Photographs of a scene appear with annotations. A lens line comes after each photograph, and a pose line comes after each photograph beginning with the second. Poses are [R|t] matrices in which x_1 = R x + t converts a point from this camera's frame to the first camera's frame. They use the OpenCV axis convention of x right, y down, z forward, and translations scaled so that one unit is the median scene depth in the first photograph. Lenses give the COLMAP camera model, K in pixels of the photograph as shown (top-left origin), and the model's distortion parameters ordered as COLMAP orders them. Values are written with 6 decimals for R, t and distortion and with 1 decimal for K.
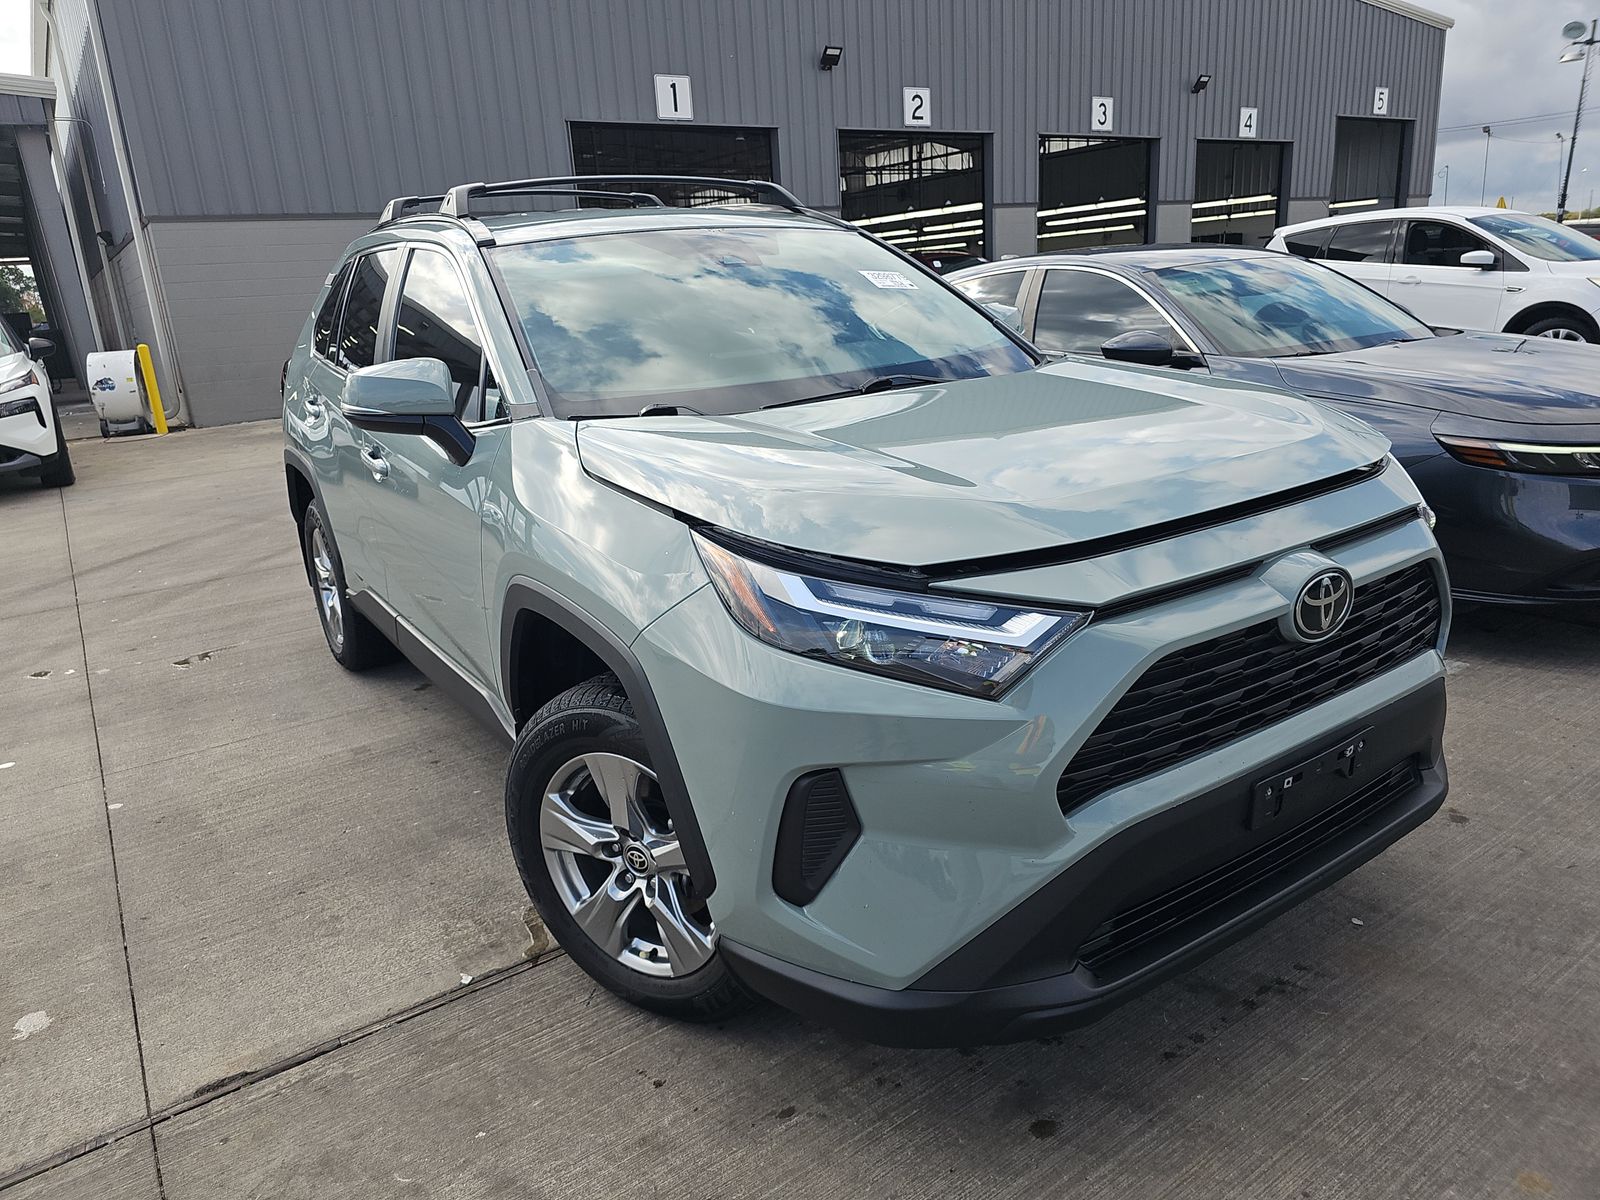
lens RADIAL K [[1068.9, 0, 810.6], [0, 1068.9, 607.1], [0, 0, 1]] dist [0.051163, -0.053197]
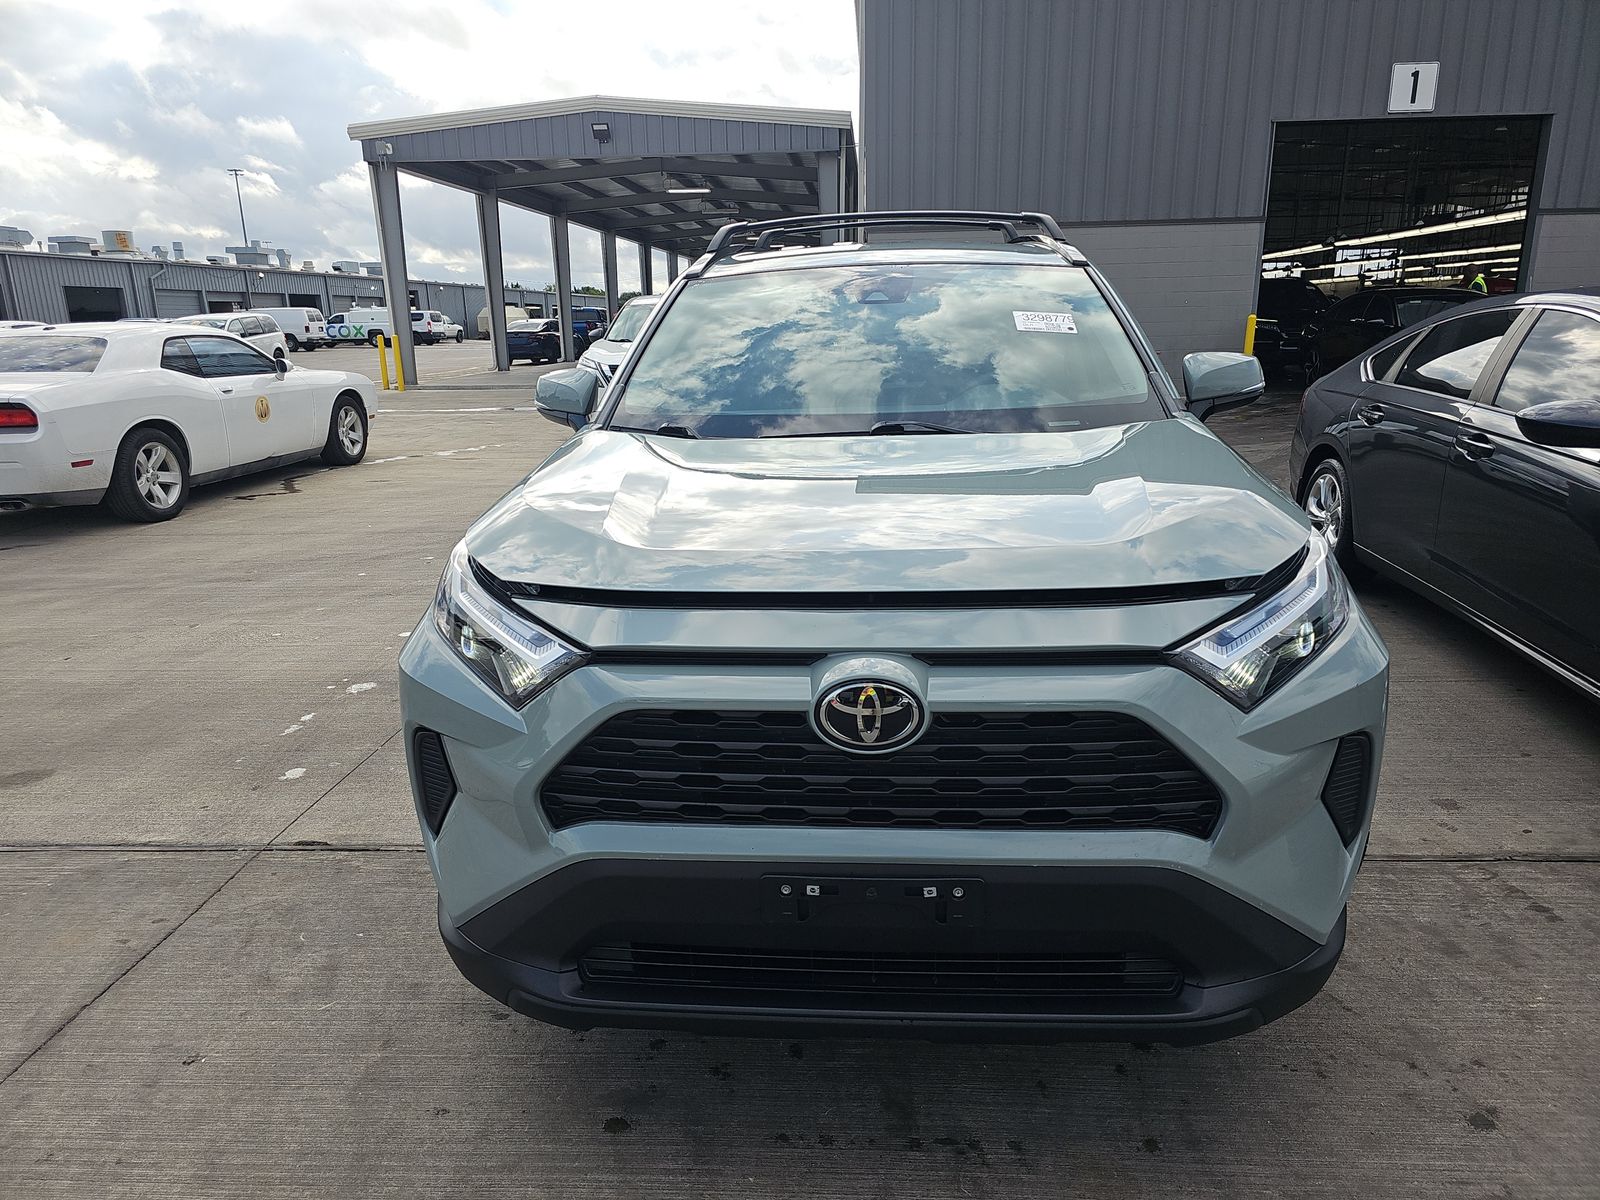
lens RADIAL K [[1068.9, 0, 813.5], [0, 1068.9, 595.4], [0, 0, 1]] dist [0.051163, -0.053197]
pose [[0.782135, 0.202074, -0.589433, 0.878200], [-0.206802, 0.976519, 0.060367, -0.136693], [0.587791, 0.074680, 0.805558, 0.203980]]
